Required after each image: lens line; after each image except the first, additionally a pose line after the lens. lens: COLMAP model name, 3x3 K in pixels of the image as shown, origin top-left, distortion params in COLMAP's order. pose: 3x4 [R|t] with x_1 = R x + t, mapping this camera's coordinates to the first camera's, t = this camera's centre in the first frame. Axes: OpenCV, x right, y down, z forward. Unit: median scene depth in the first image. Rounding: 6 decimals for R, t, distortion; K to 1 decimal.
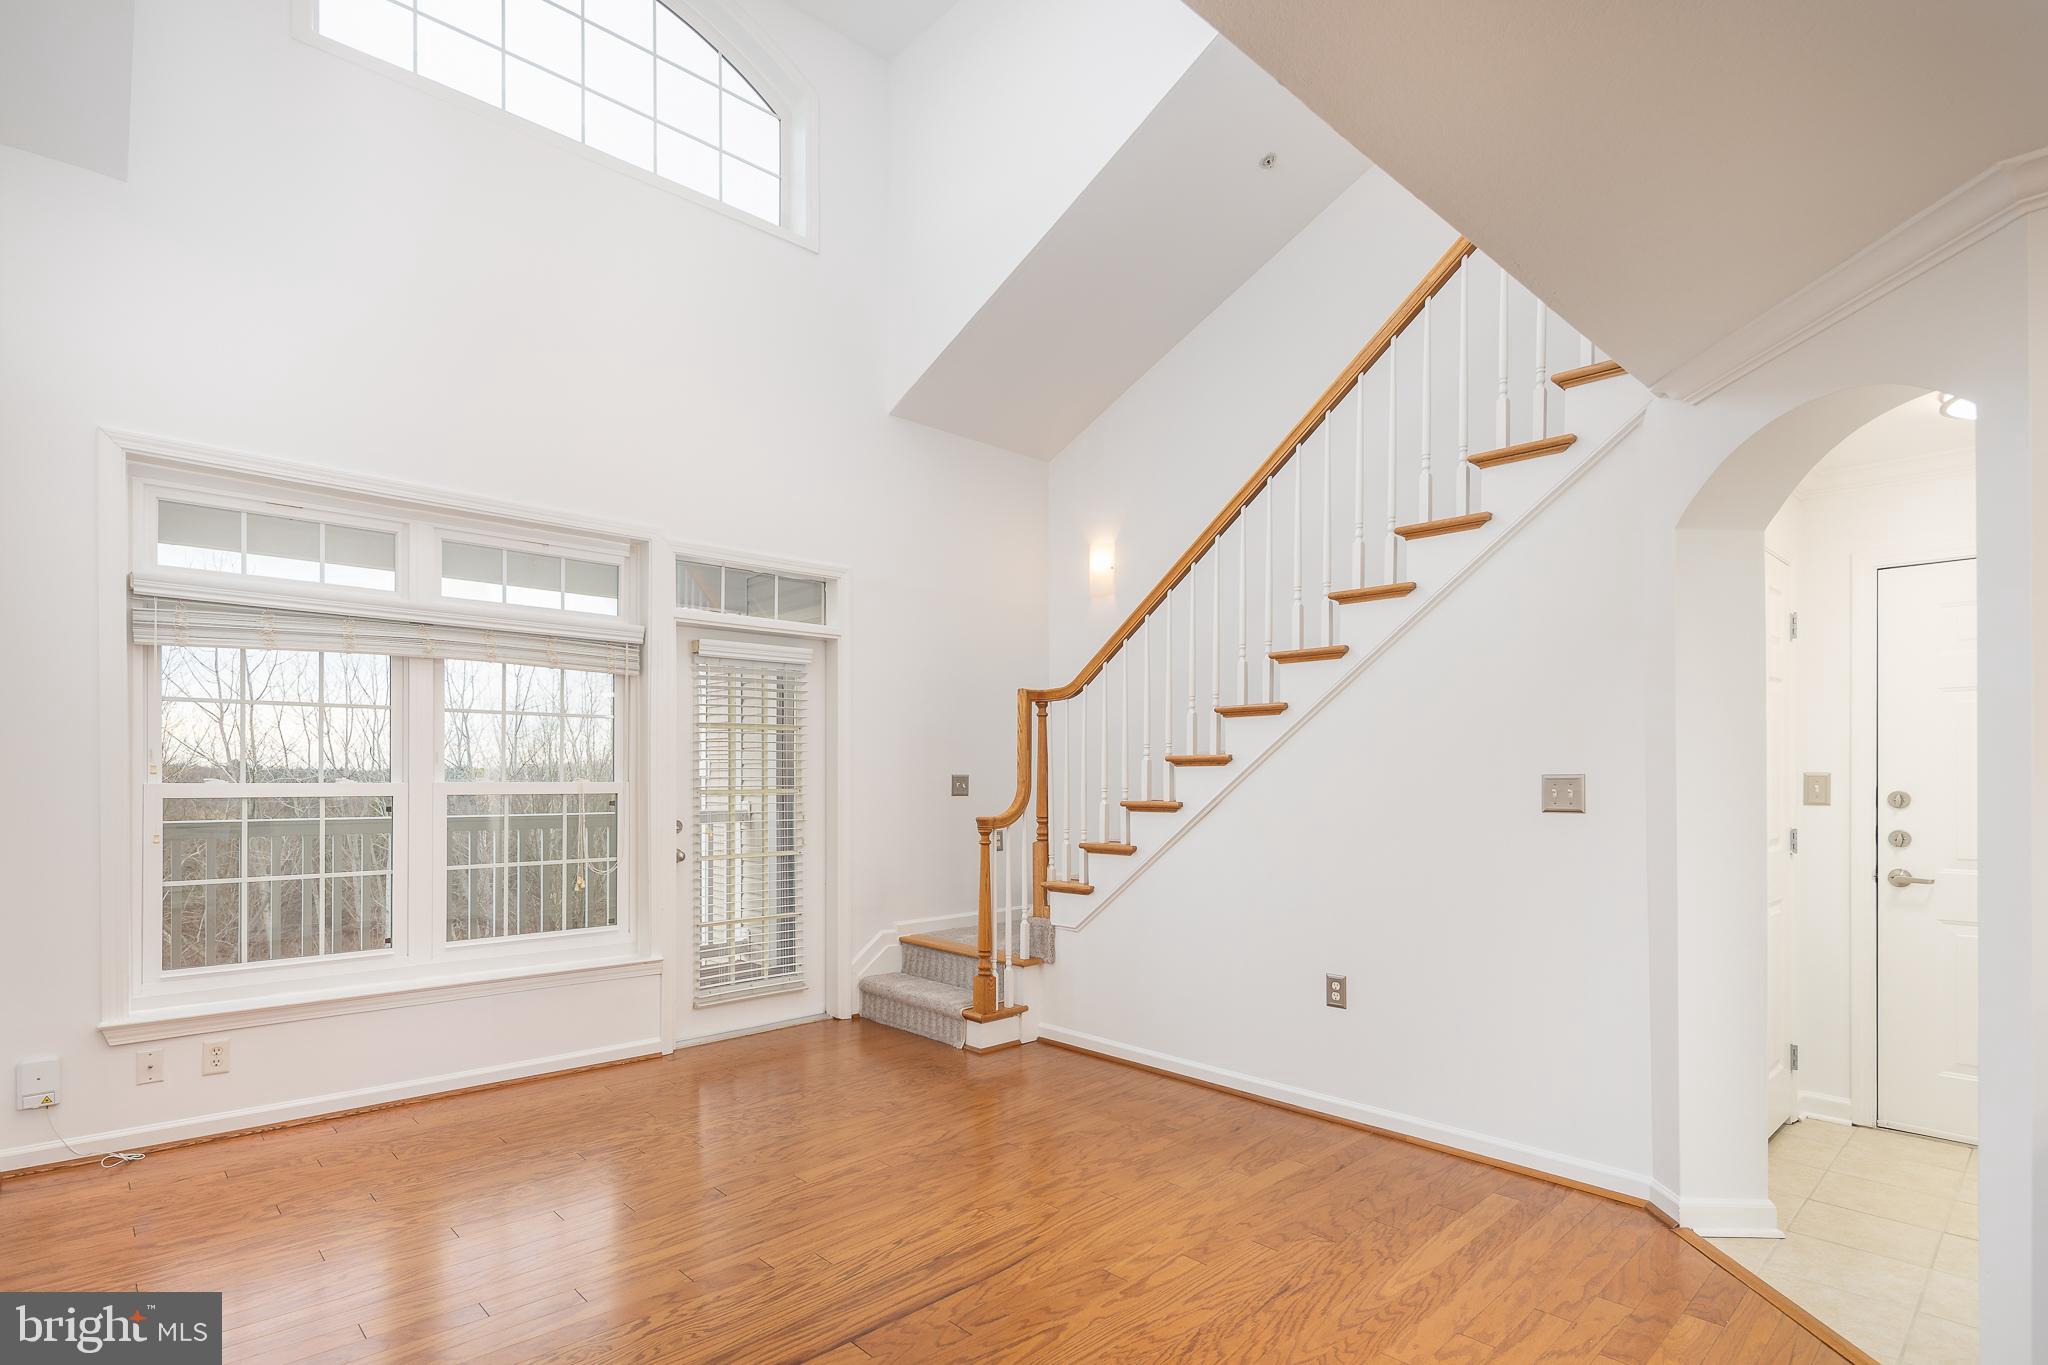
lens RADIAL K [[1005.2, 0, 1009.1], [0, 1005.2, 777.6], [0, 0, 1]] dist [0.000791, -0.001279]
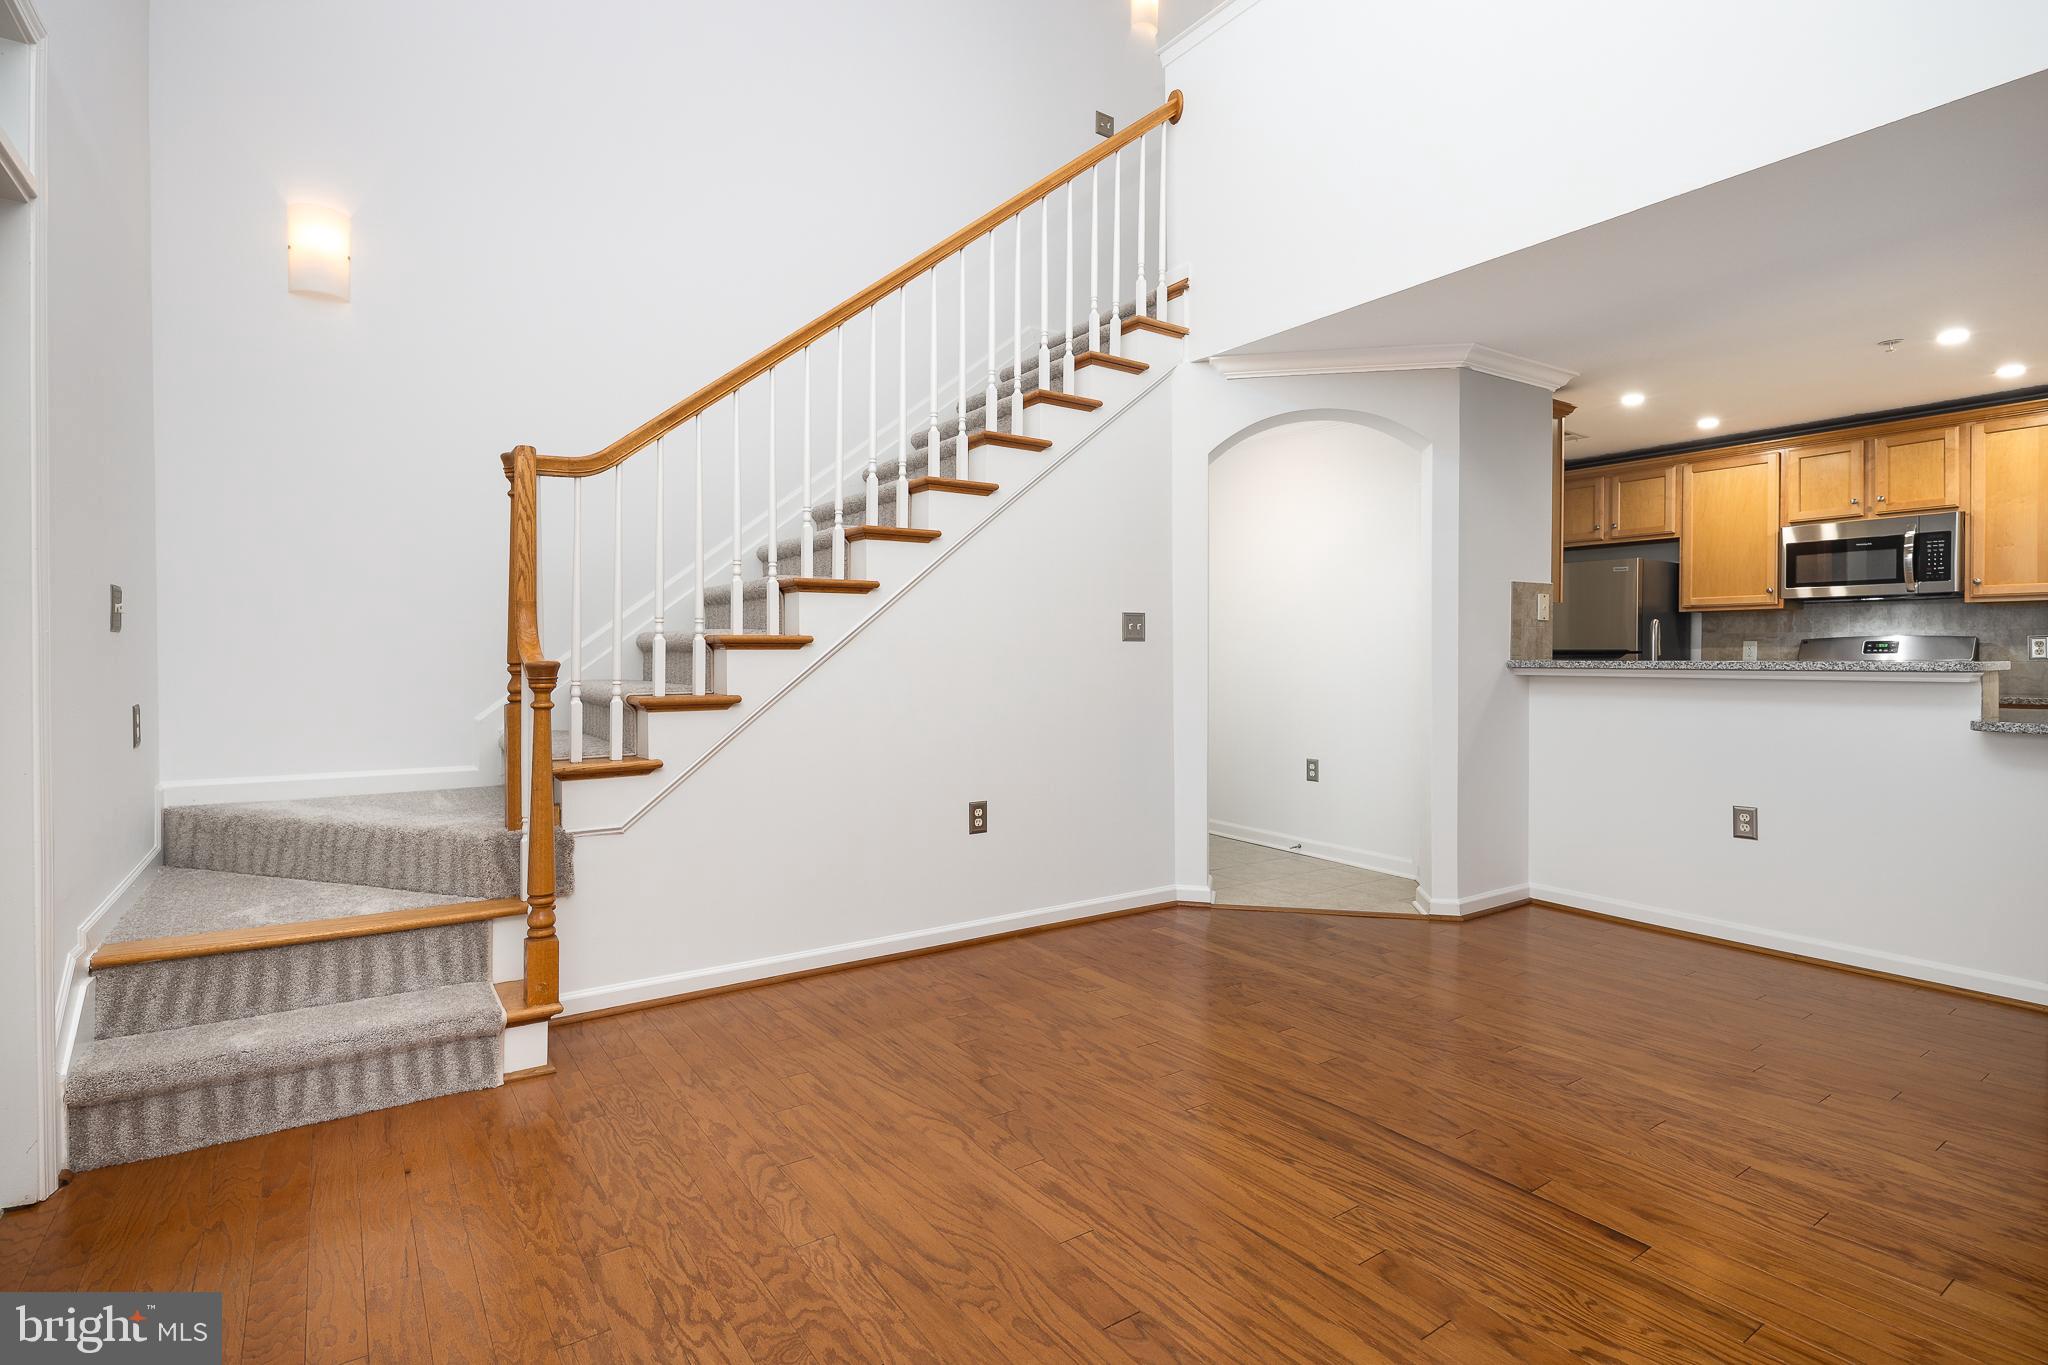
lens RADIAL K [[995.3, 0, 1014.7], [0, 995.3, 671.8], [0, 0, 1]] dist [0.005525, -0.006396]
pose [[0.151287, -0.019982, 0.988288, -0.620952], [-0.000510, 0.999794, 0.020293, 0.038084], [-0.988490, -0.003574, 0.151246, 0.739590]]
